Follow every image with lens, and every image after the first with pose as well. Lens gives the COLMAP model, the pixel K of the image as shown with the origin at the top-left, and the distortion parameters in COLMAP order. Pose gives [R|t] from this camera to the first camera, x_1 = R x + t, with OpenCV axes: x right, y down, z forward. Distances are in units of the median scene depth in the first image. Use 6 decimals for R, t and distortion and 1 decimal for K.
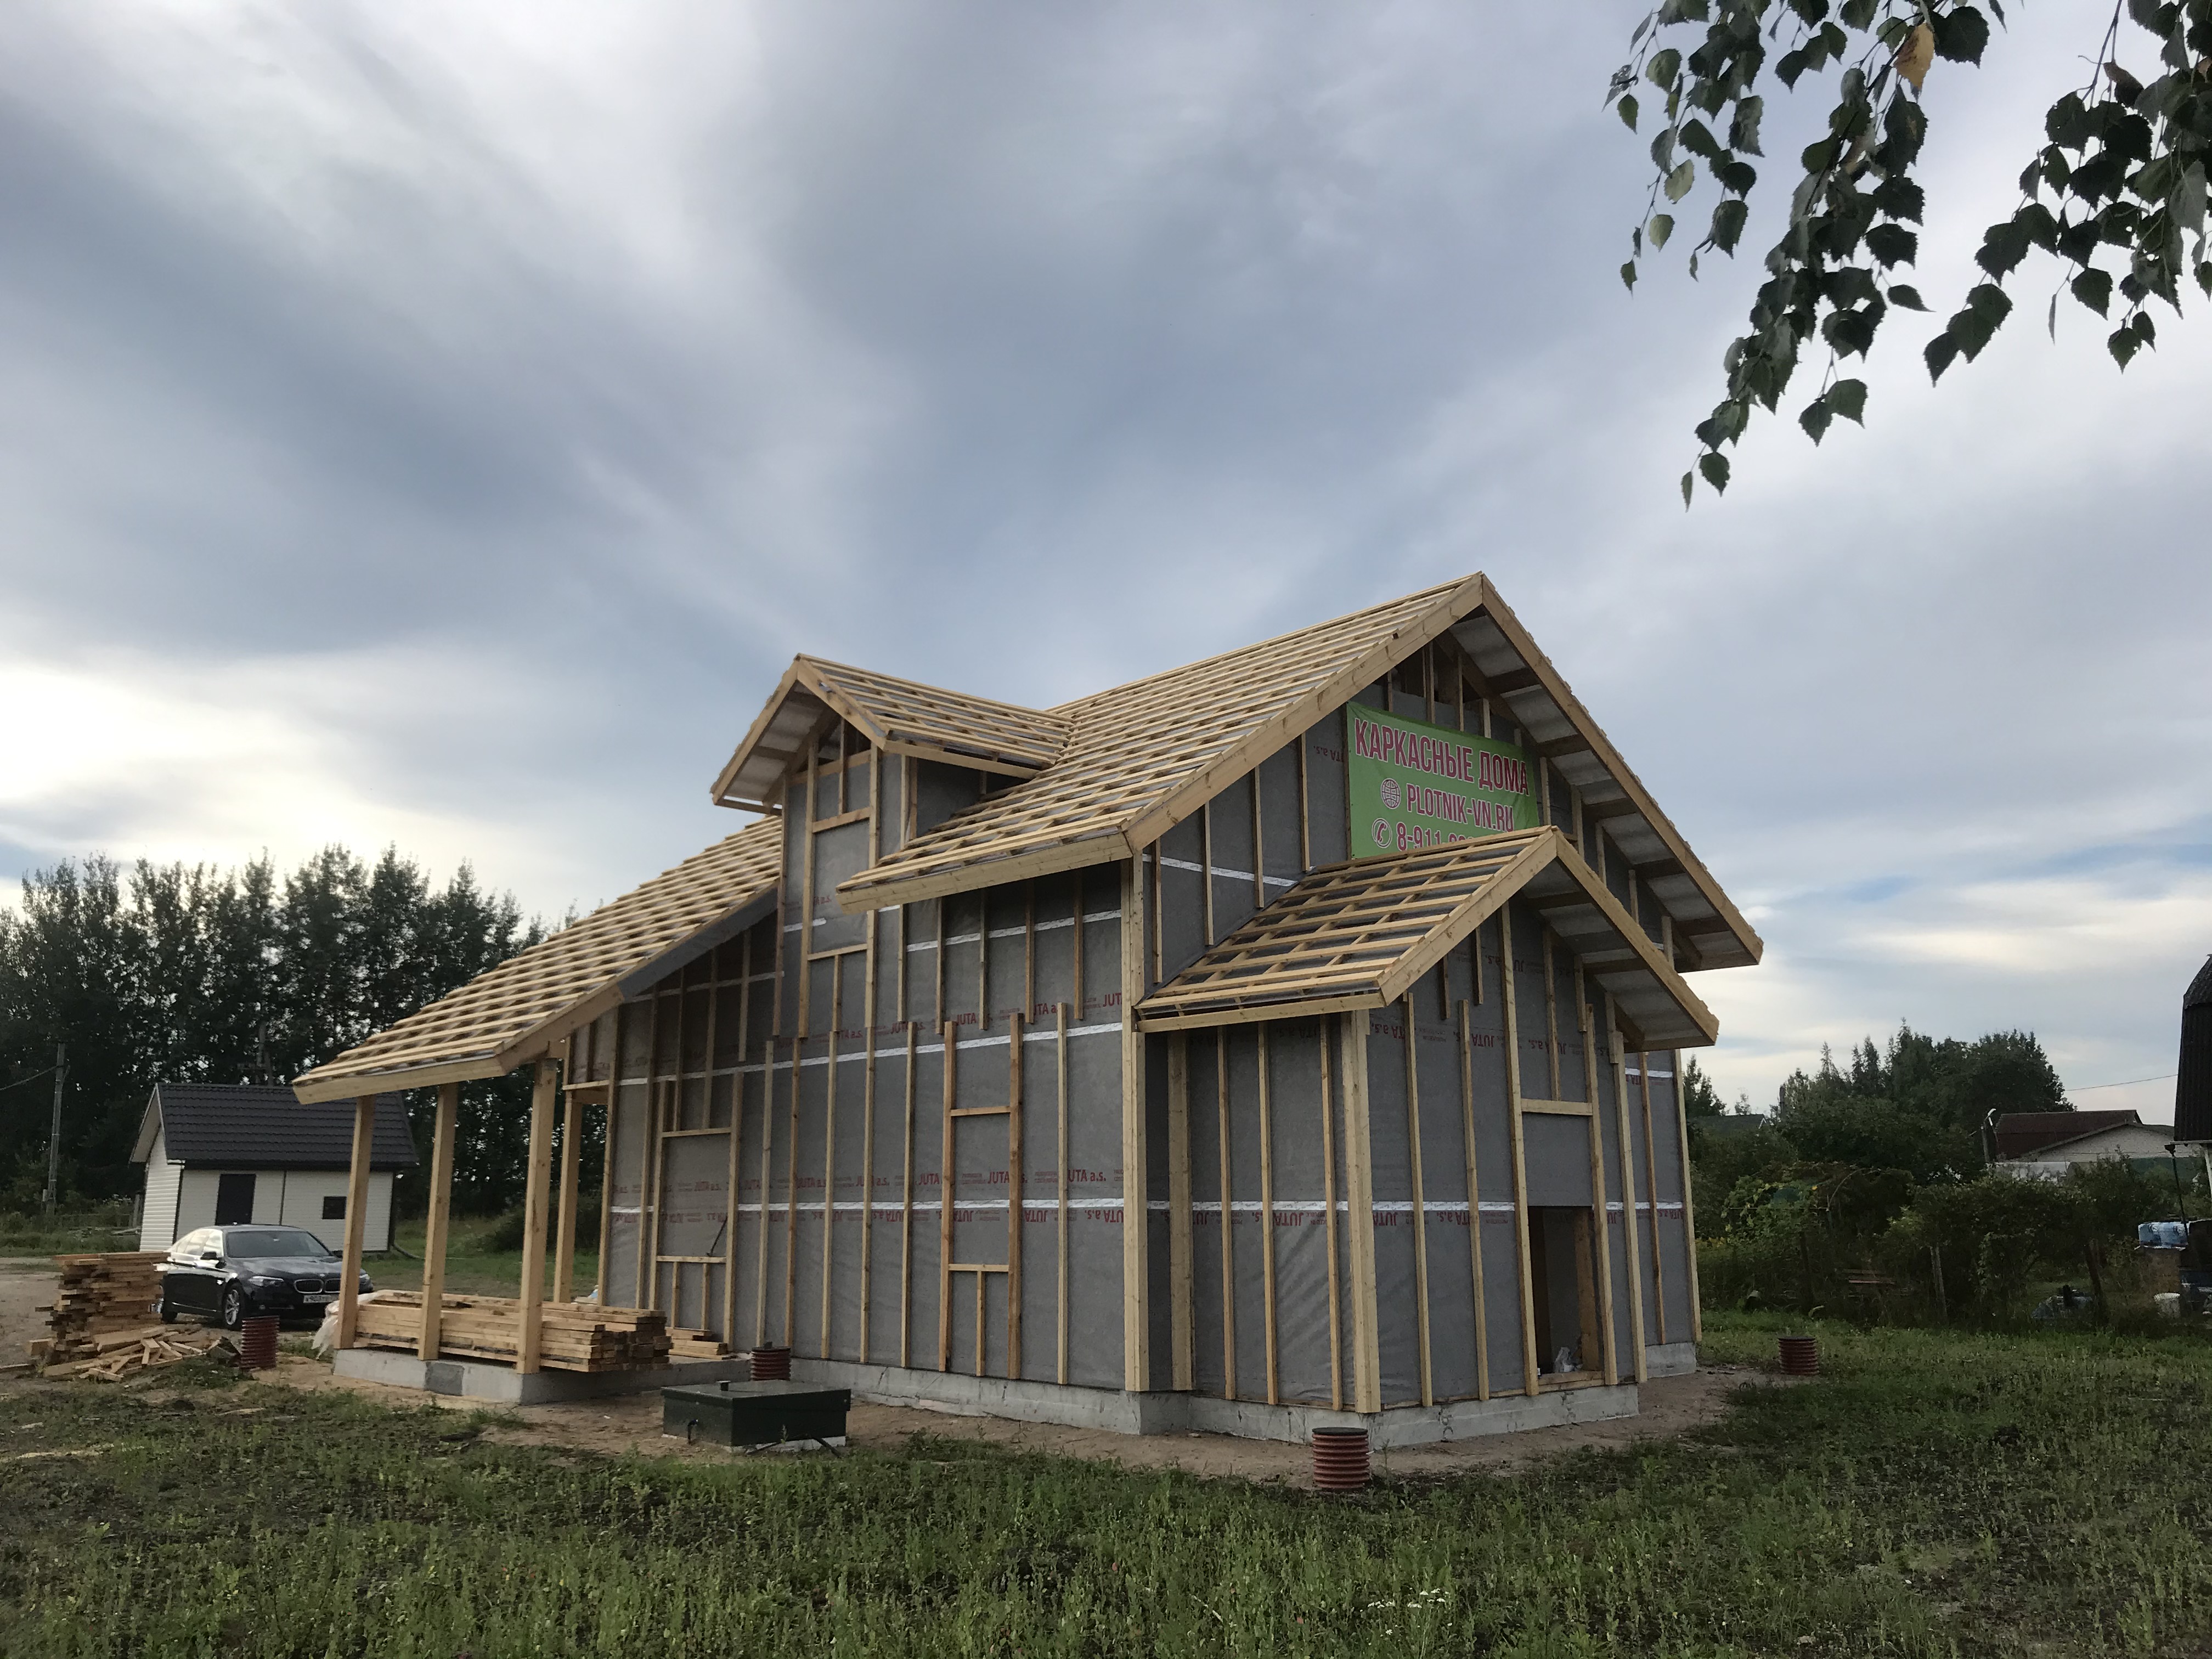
lens RADIAL K [[1821.6, 0, 1103.5], [0, 1821.6, 795.6], [0, 0, 1]] dist [0.049335, -0.056480]
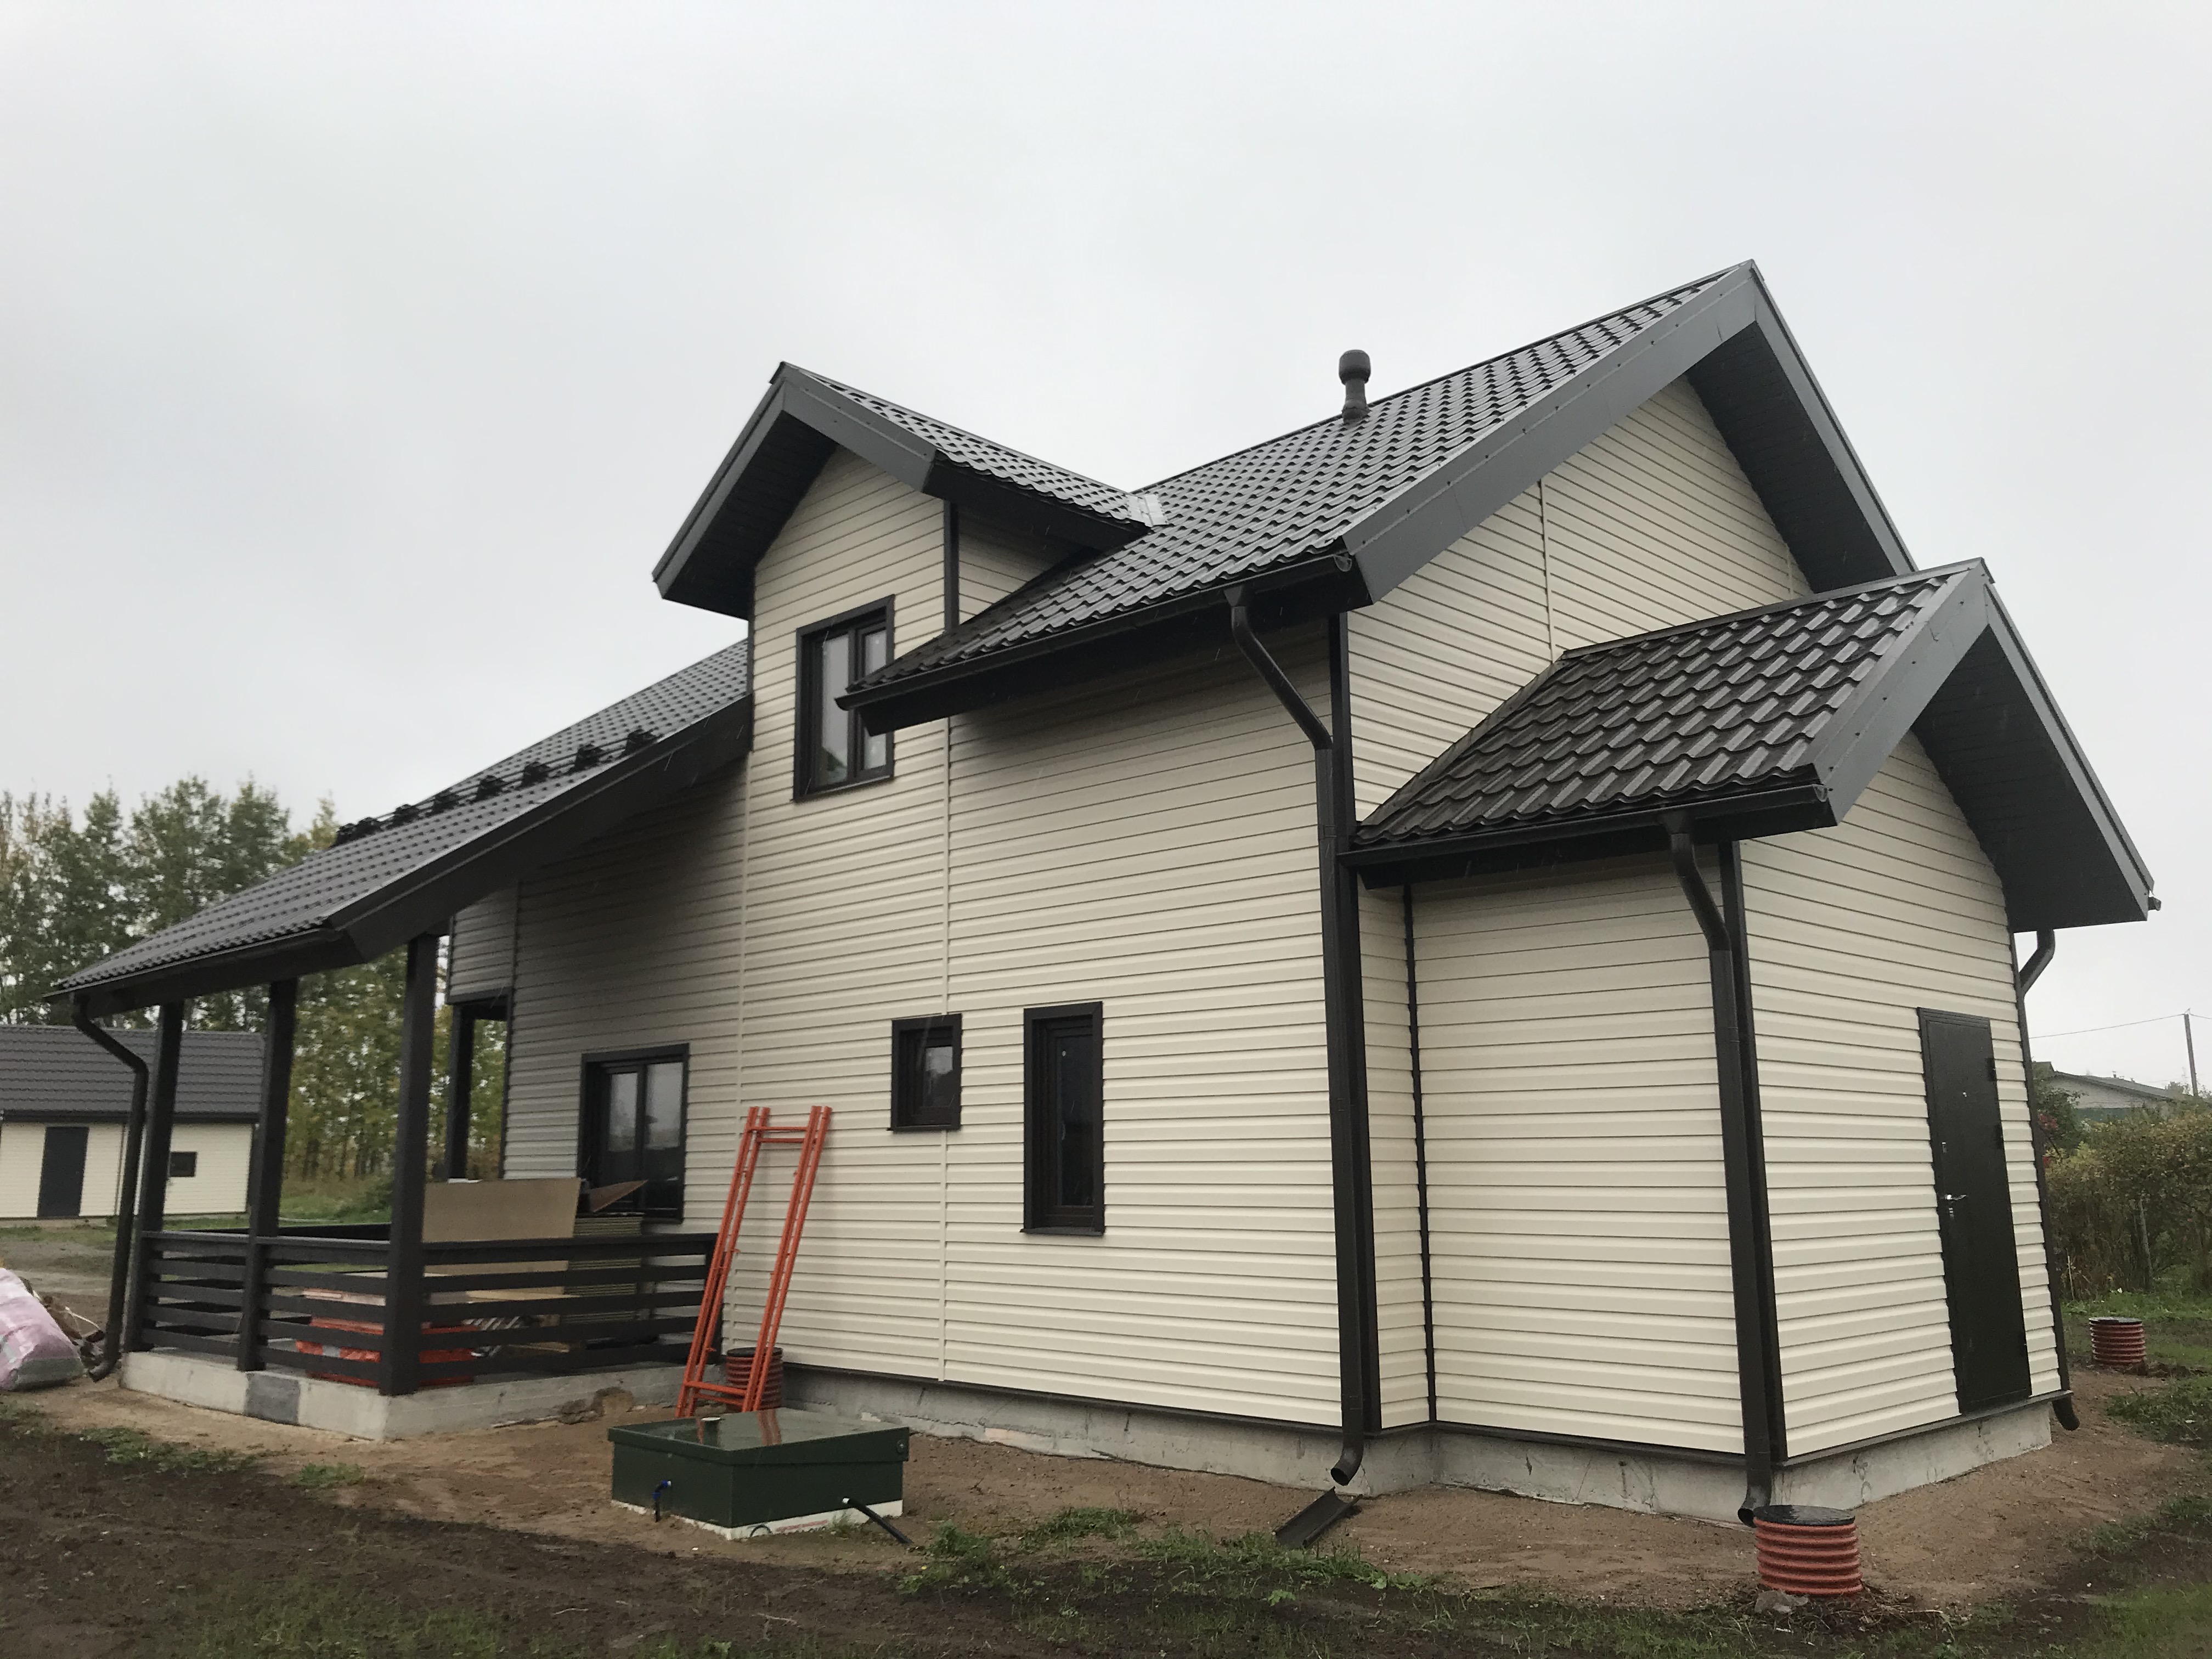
lens RADIAL K [[1821.6, 0, 1106.3], [0, 1821.6, 842.7], [0, 0, 1]] dist [0.049335, -0.056480]
pose [[0.998154, 0.004621, 0.060563, -0.075564], [-0.007497, 0.998851, 0.047343, 0.061203], [-0.060275, -0.047709, 0.997041, 0.253212]]
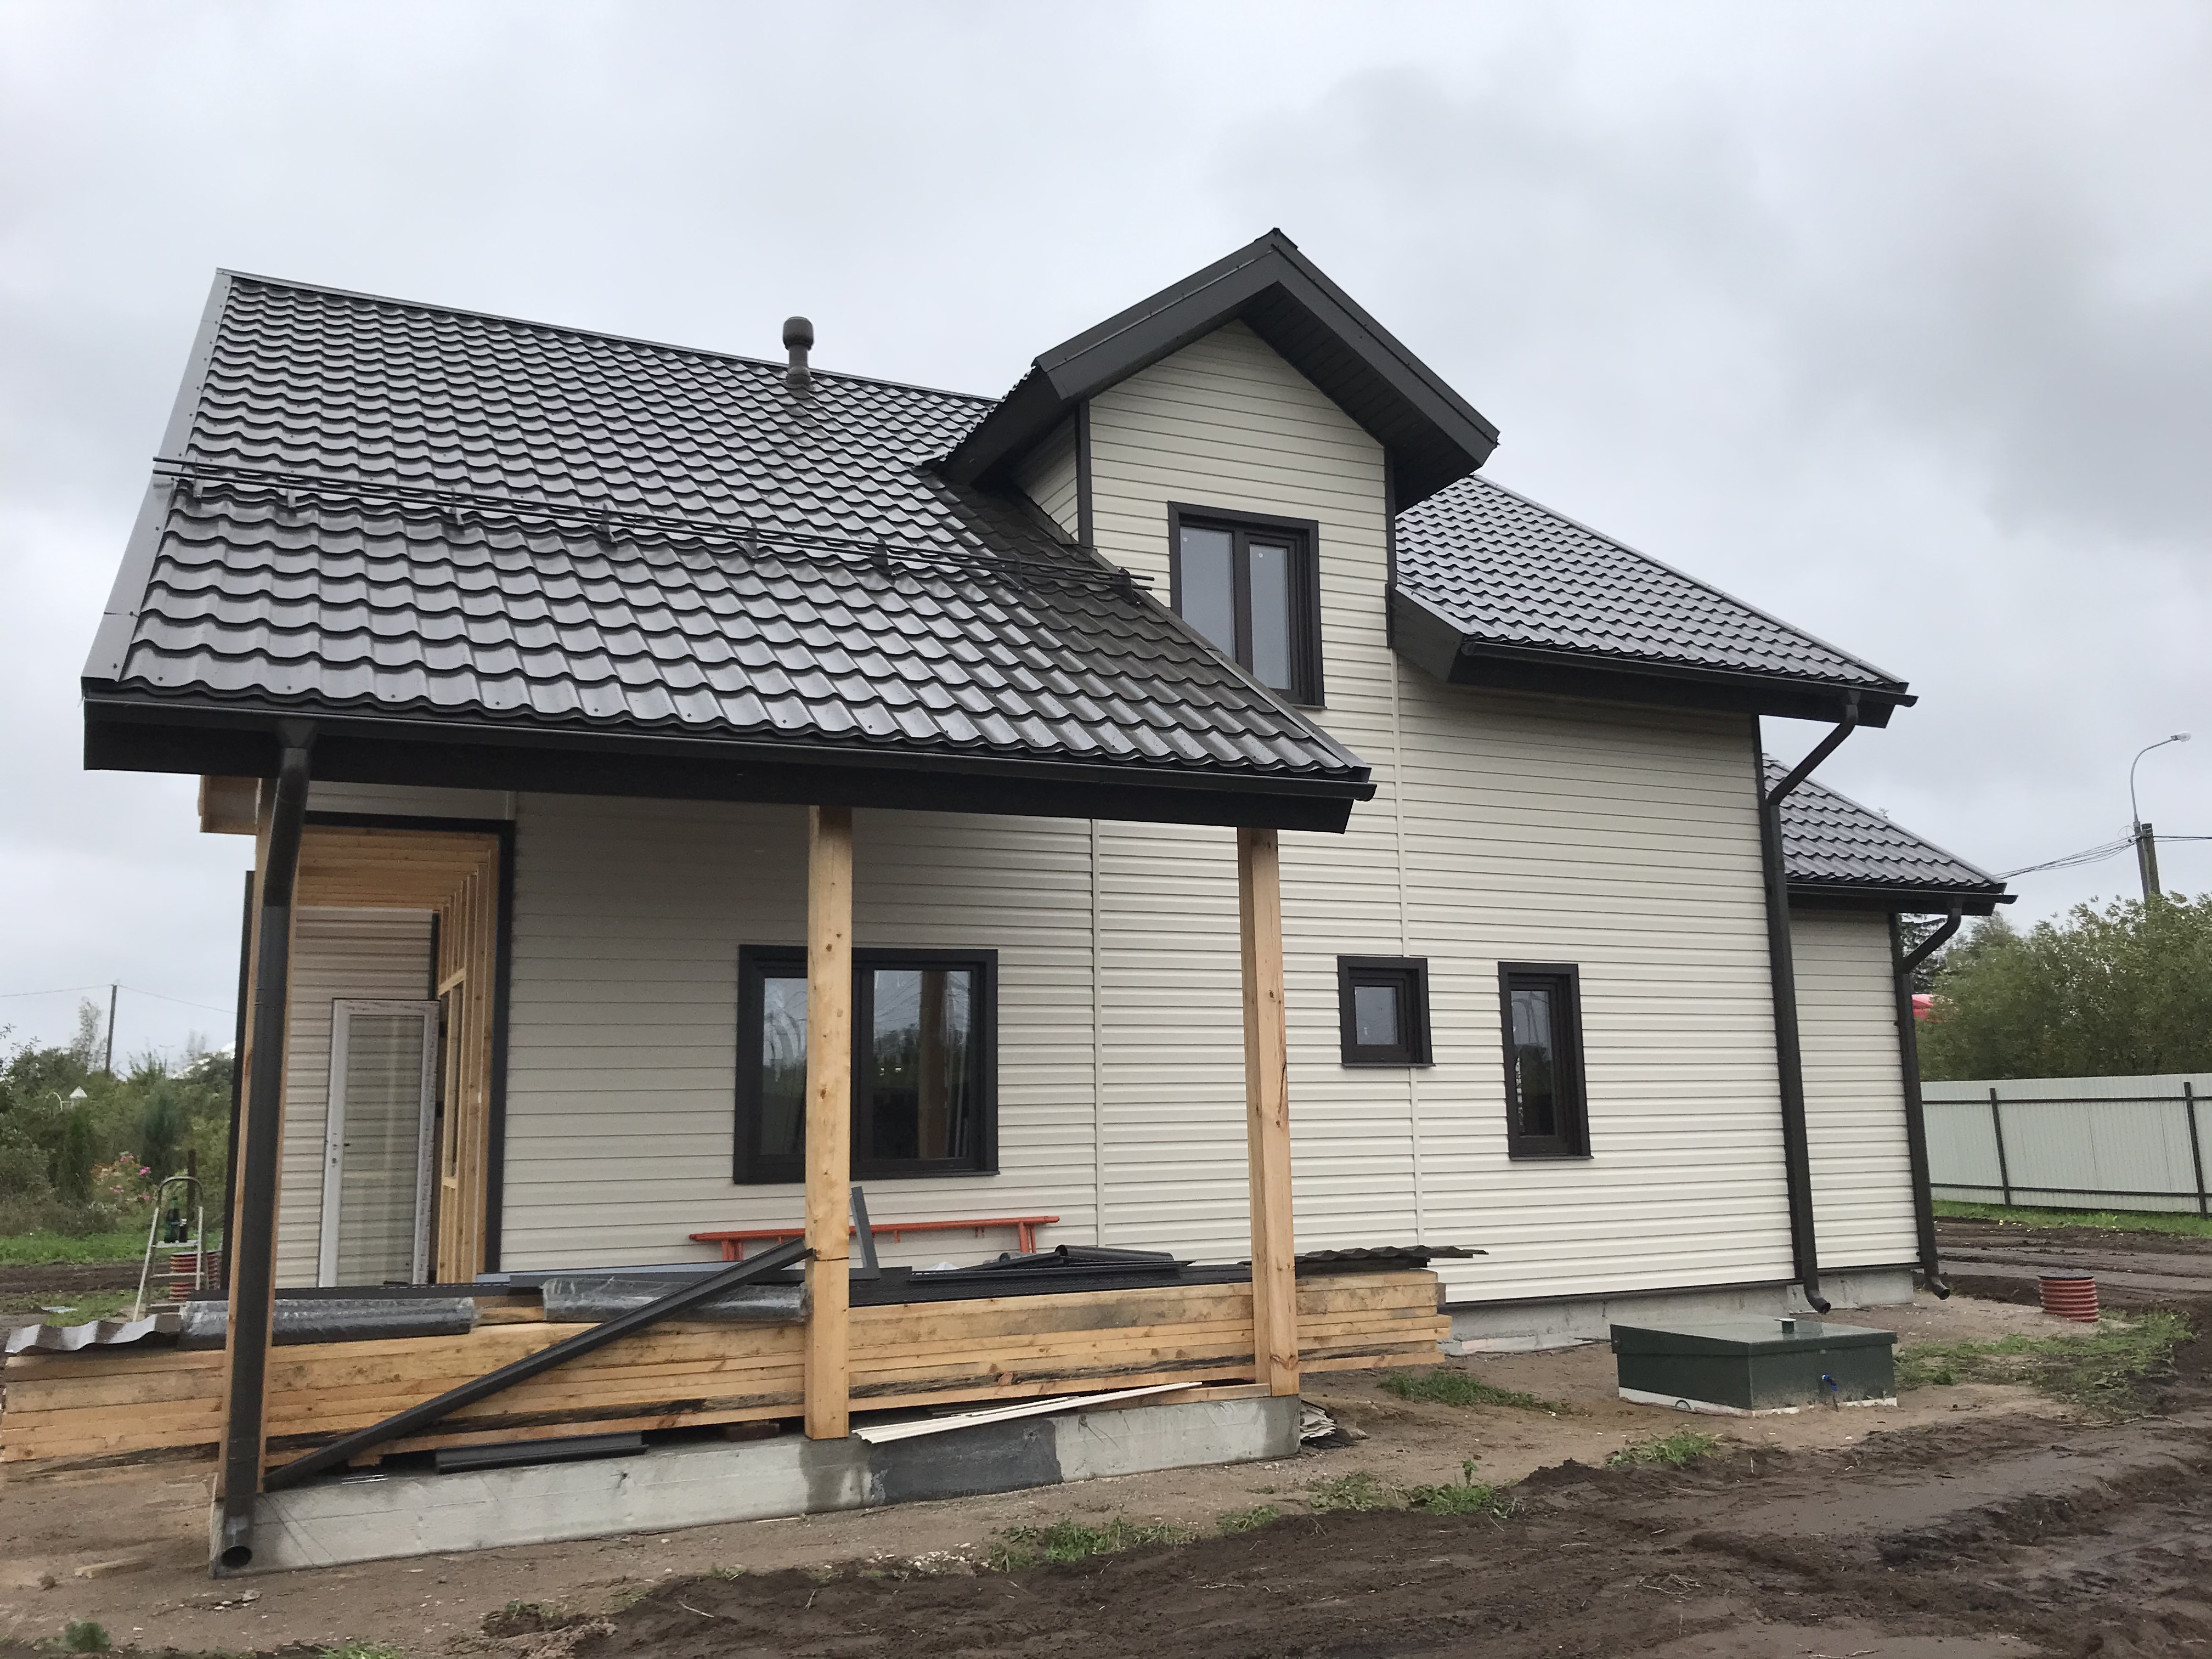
lens RADIAL K [[1821.6, 0, 1112.6], [0, 1821.6, 849.7], [0, 0, 1]] dist [0.049335, -0.056480]
pose [[0.280980, 0.134708, 0.950213, -0.666210], [-0.197806, 0.976970, -0.080010, 0.170821], [-0.939108, -0.165477, 0.301155, 0.723409]]
